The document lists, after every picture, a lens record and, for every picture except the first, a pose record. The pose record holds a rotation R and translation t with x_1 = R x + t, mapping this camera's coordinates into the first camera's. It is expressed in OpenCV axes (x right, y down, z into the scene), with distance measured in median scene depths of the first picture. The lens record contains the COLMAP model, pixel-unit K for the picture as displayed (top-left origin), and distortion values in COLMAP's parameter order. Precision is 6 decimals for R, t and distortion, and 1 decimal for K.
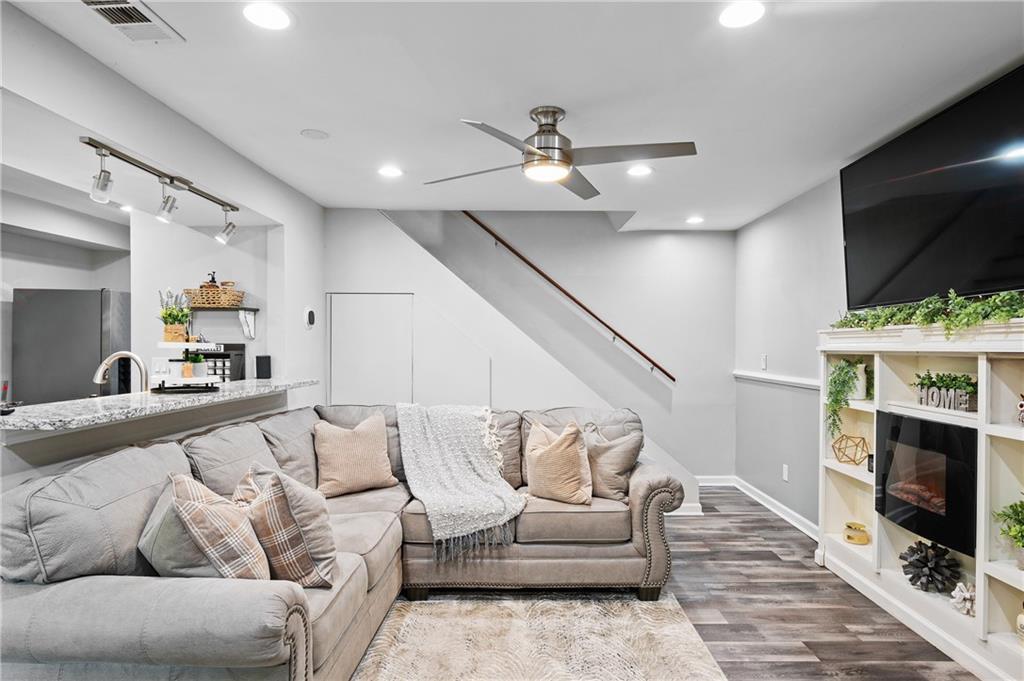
lens RADIAL K [[566.1, 0, 515.7], [0, 566.1, 345.9], [0, 0, 1]] dist [0.002295, -0.000957]
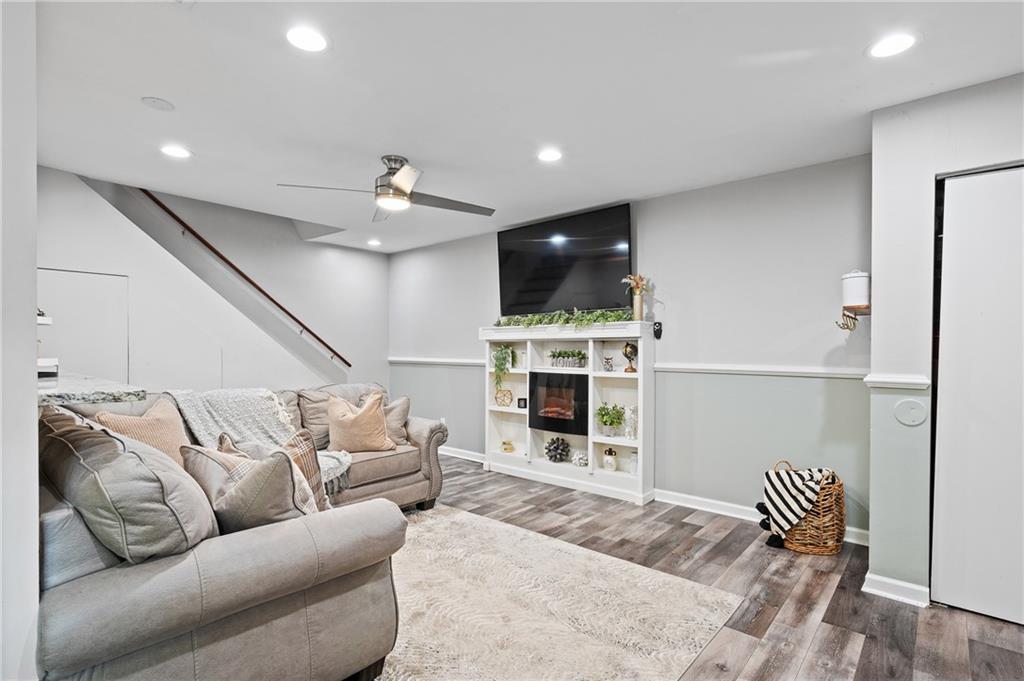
lens RADIAL K [[498.6, 0, 514.7], [0, 498.6, 344.9], [0, 0, 1]] dist [0.005107, 0.000455]
pose [[0.654426, 0.002574, 0.756122, -0.585935], [0.000133, 0.999994, -0.003520, 0.032644], [-0.756126, 0.002404, 0.654421, -0.004791]]
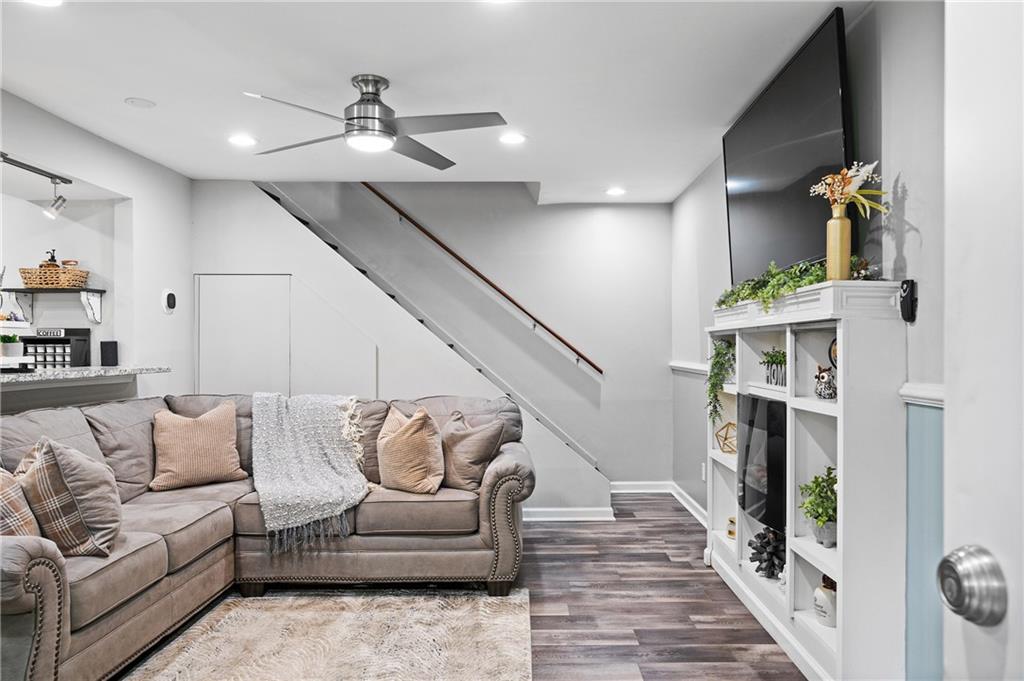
lens RADIAL K [[697.4, 0, 512.5], [0, 697.4, 340.8], [0, 0, 1]] dist [0.000790, 0.000068]
pose [[0.999993, -0.003767, 0.000212, 0.258921], [0.003769, 0.999950, -0.009255, 0.037029], [-0.000177, 0.009256, 0.999957, -0.160003]]
